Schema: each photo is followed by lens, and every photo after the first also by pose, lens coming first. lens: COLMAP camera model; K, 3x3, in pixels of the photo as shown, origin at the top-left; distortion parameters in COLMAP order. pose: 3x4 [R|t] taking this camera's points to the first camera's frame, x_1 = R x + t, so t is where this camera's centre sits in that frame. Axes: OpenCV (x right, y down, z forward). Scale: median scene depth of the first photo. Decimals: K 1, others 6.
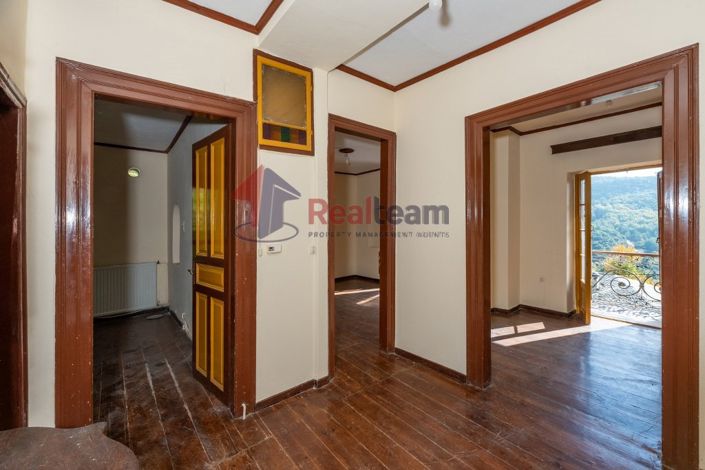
lens RADIAL K [[296.6, 0, 351.0], [0, 296.6, 230.4], [0, 0, 1]] dist [0.001044, 0.000579]
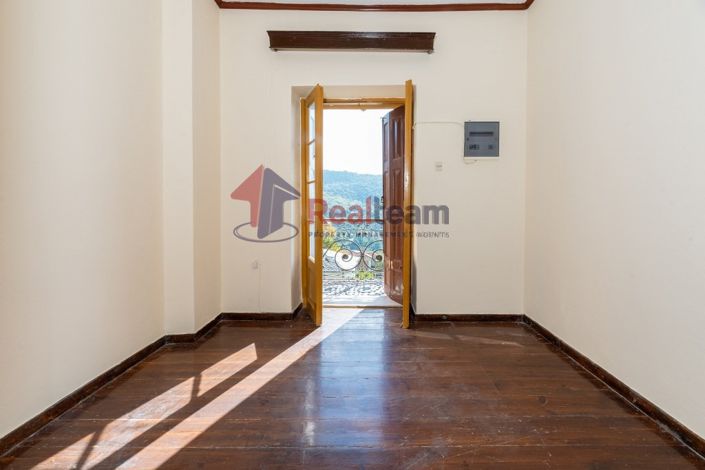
lens RADIAL K [[296.6, 0, 367.9], [0, 296.6, 213.1], [0, 0, 1]] dist [0.001044, 0.000579]
pose [[0.628098, 0.003210, 0.778127, 0.597642], [0.000415, 0.999990, -0.004460, 0.124200], [-0.778134, 0.003124, 0.628091, 0.841006]]
